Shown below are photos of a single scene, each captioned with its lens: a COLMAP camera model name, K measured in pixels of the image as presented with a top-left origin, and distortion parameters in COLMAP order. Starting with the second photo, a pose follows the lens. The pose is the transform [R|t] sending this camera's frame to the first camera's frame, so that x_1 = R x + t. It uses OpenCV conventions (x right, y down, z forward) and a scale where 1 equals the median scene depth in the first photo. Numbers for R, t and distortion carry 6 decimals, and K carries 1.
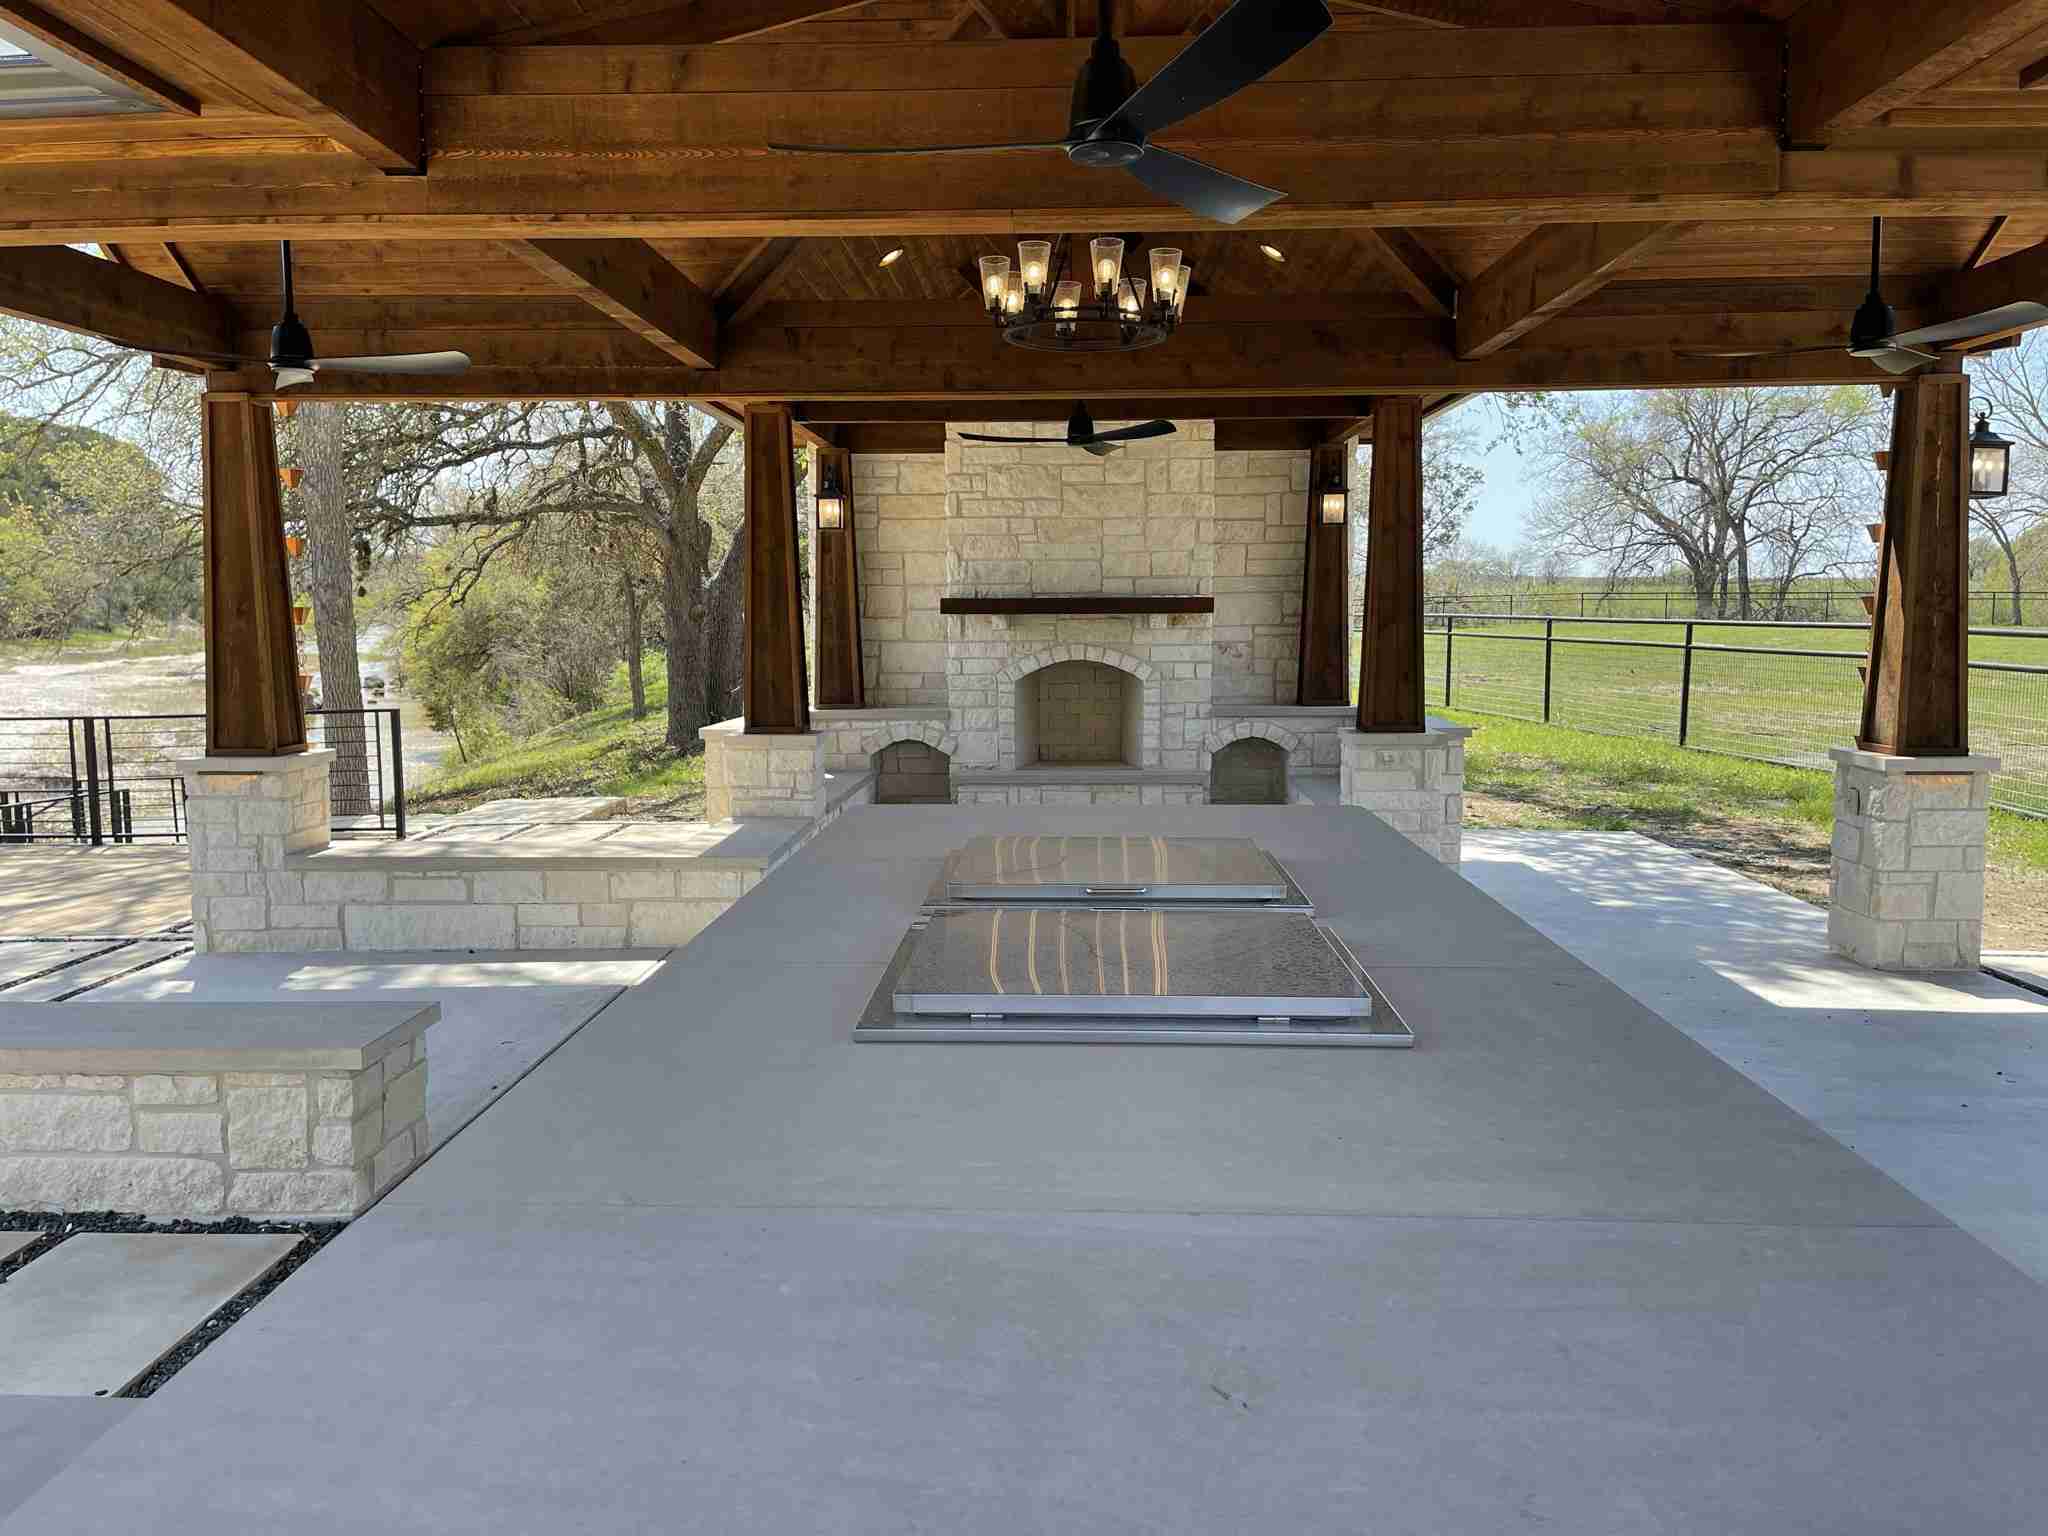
lens RADIAL K [[1539.3, 0, 1012.8], [0, 1539.3, 781.6], [0, 0, 1]] dist [0.057418, -0.049440]
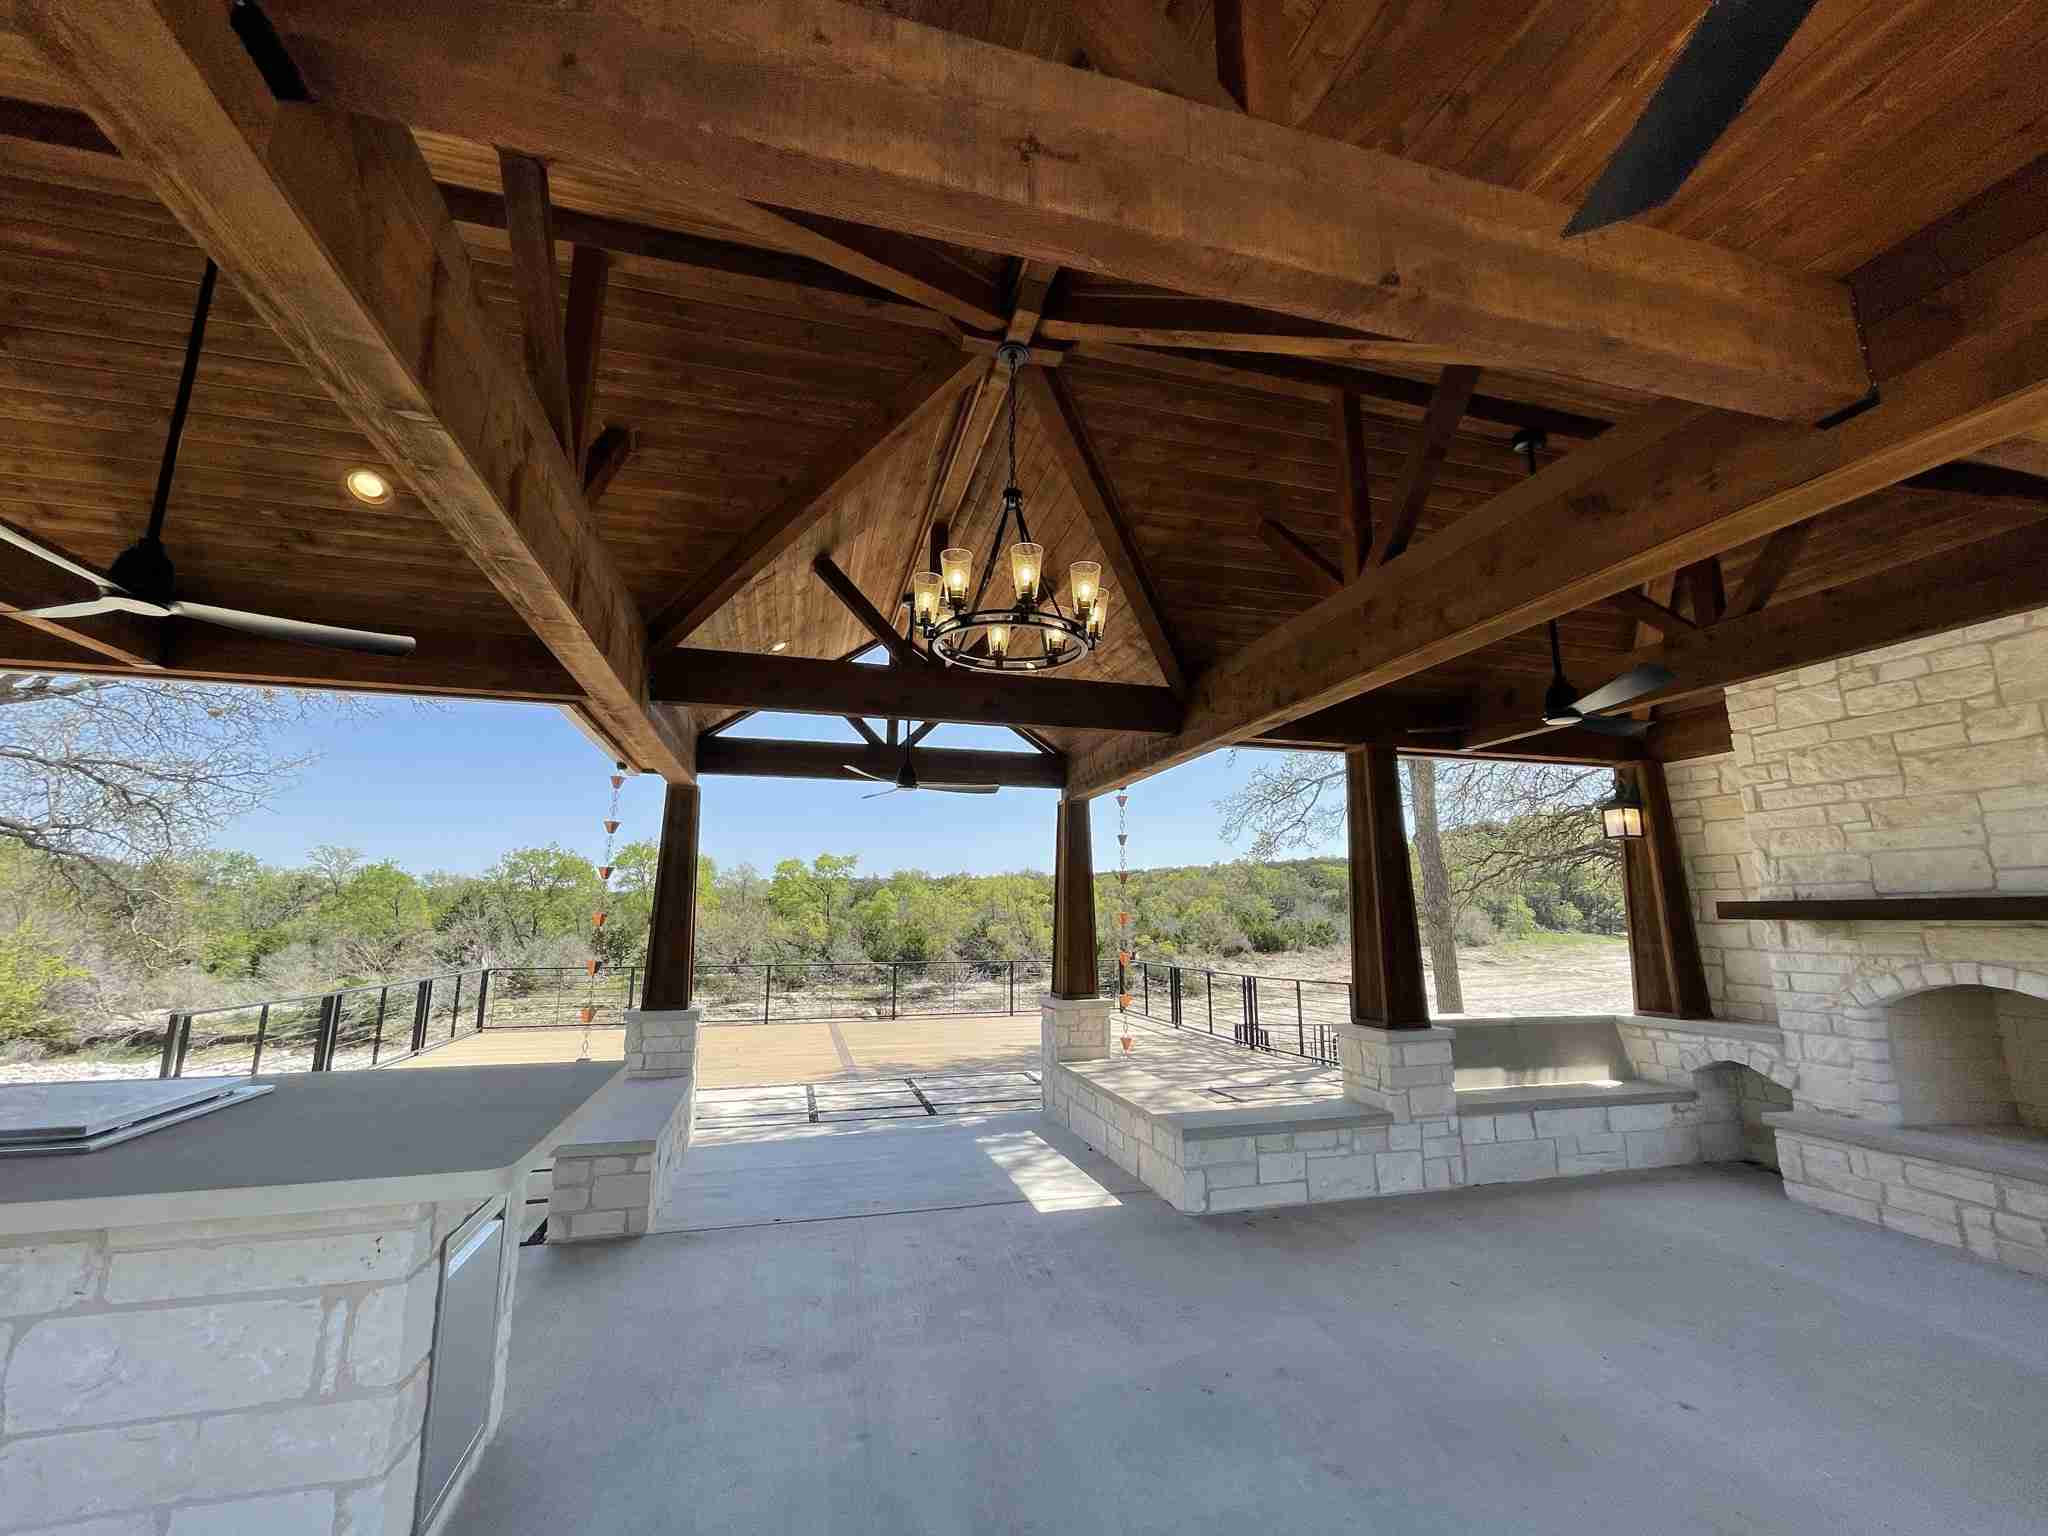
lens RADIAL K [[819.3, 0, 1007.1], [0, 819.3, 764.7], [0, 0, 1]] dist [-0.002016, -0.000816]
pose [[0.296828, -0.171997, -0.939314, 0.287415], [-0.109668, 0.970997, -0.212455, -0.048140], [0.948613, 0.166075, 0.269356, 0.448435]]
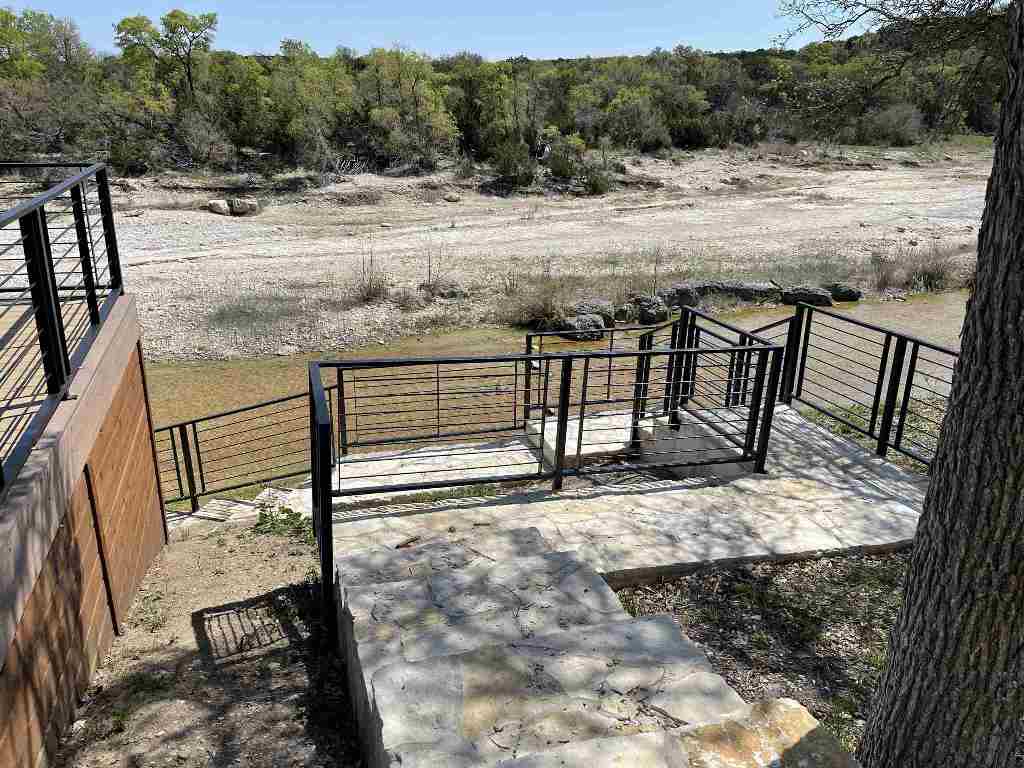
lens RADIAL K [[769.7, 0, 516.2], [0, 769.7, 379.1], [0, 0, 1]] dist [0.057418, -0.049440]
pose [[0.363452, 0.320878, -0.874608, -0.383231], [-0.136822, 0.947016, 0.290586, -0.089710], [0.921511, 0.014051, 0.388098, 1.079393]]
